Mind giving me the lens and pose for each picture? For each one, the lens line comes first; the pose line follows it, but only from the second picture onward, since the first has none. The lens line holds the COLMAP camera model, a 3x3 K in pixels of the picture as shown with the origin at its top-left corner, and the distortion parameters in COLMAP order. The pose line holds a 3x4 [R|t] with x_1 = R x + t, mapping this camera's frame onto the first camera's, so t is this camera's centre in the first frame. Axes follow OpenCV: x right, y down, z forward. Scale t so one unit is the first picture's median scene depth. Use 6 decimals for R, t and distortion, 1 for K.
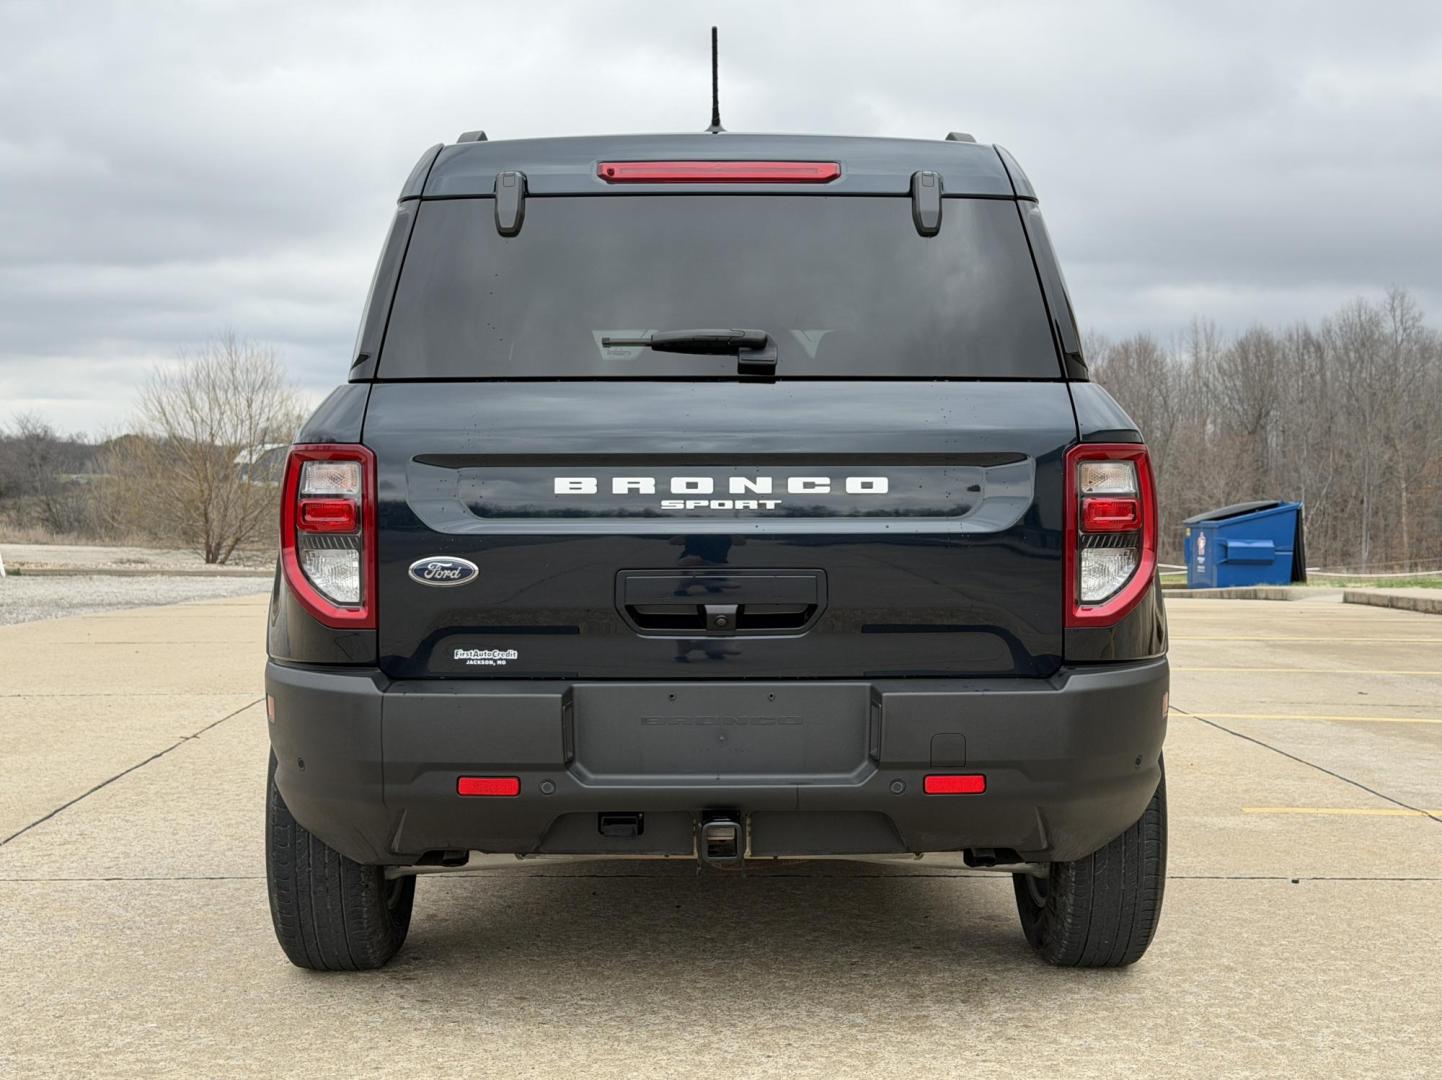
lens RADIAL K [[2026.8, 0, 721.0], [0, 2026.8, 540.0], [0, 0, 1]] dist [0.121914, -0.041037]
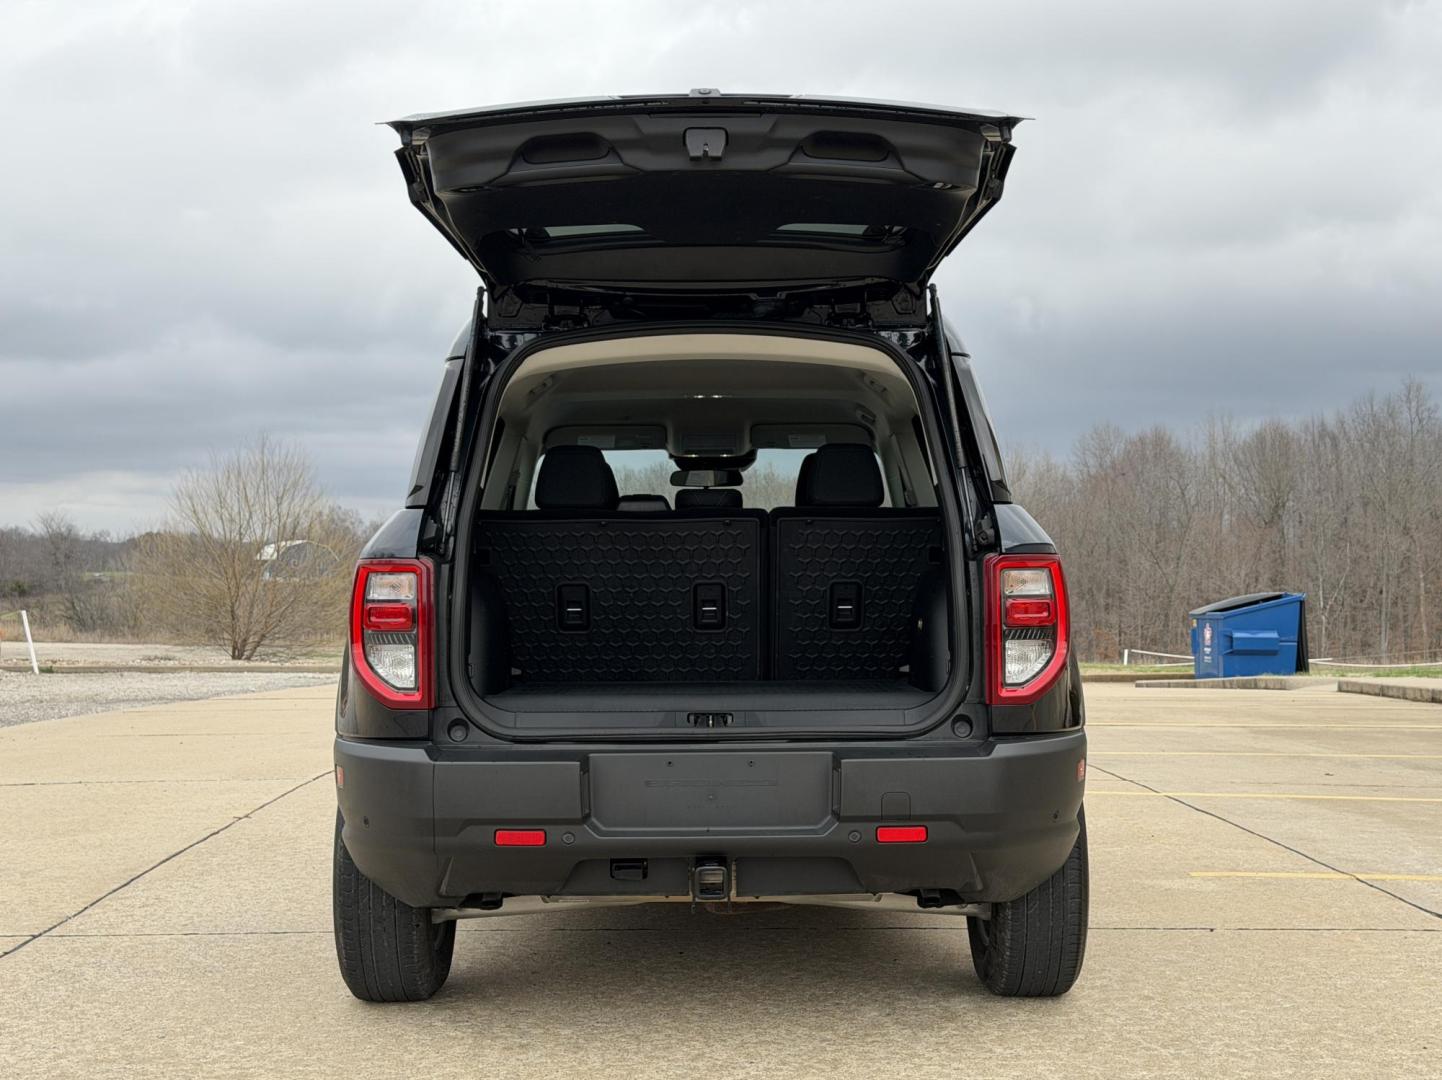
lens RADIAL K [[2026.8, 0, 721.0], [0, 2026.8, 540.0], [0, 0, 1]] dist [0.121914, -0.041037]
pose [[0.999938, -0.006215, -0.009247, 0.017931], [0.005785, 0.998933, -0.045820, -0.000947], [0.009522, 0.045763, 0.998907, -0.217556]]
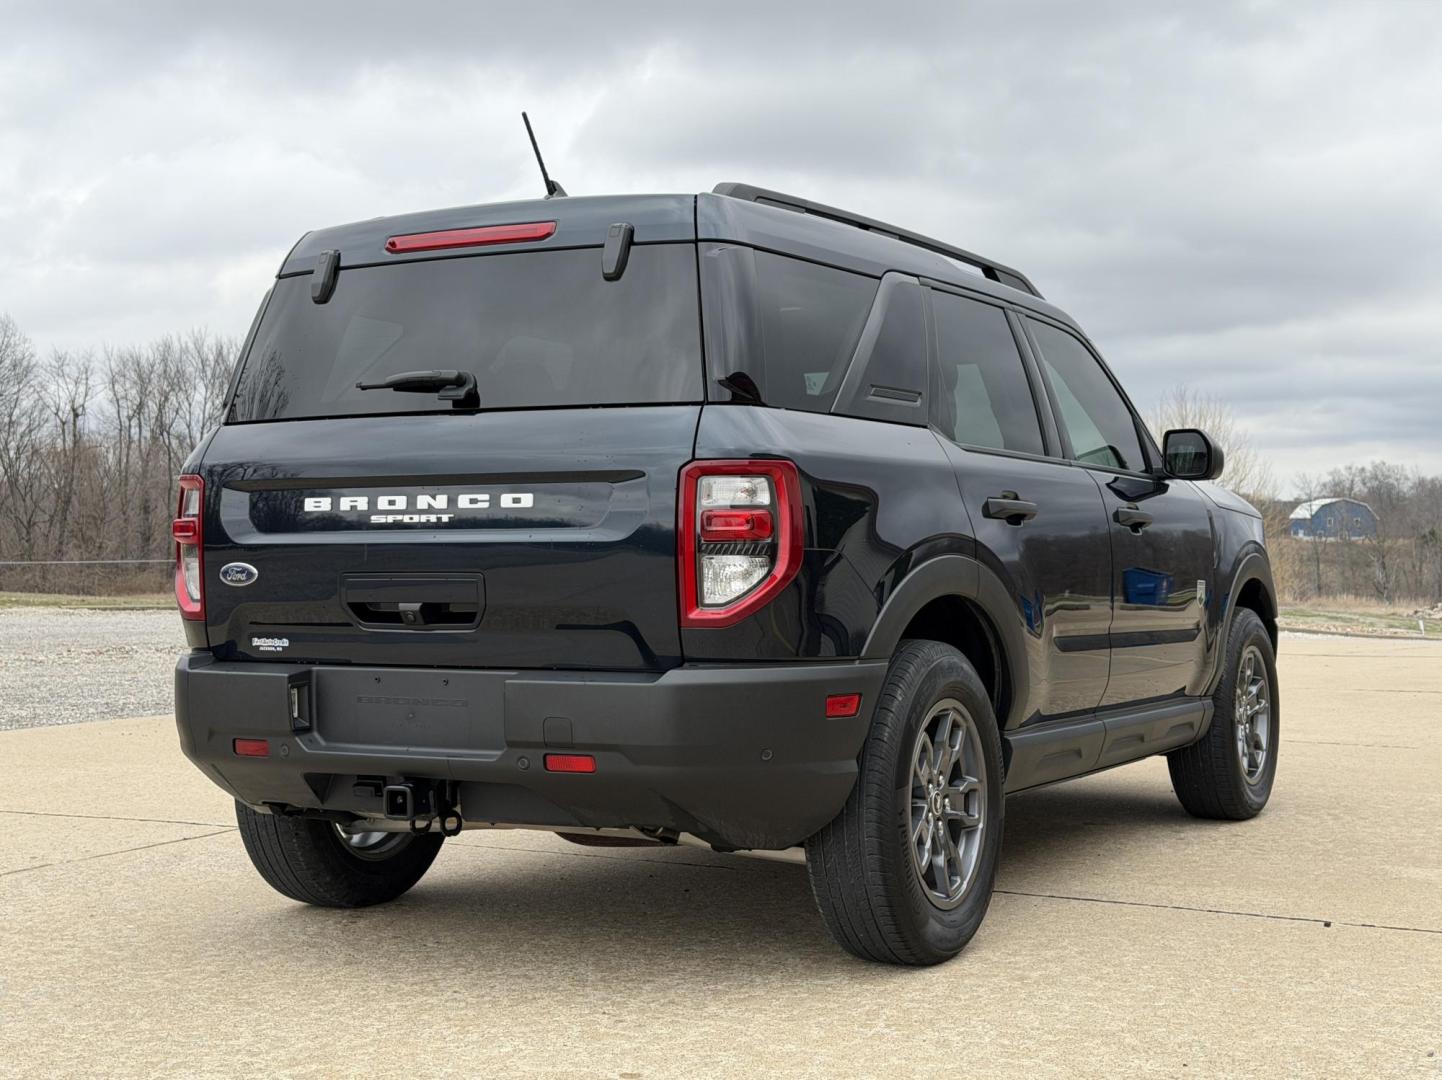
lens RADIAL K [[2026.8, 0, 721.0], [0, 2026.8, 540.0], [0, 0, 1]] dist [0.121914, -0.041037]
pose [[0.871057, -0.005611, -0.491150, 0.707609], [-0.007860, 0.999647, -0.025361, 0.022733], [0.491119, 0.025952, 0.870706, 0.051710]]
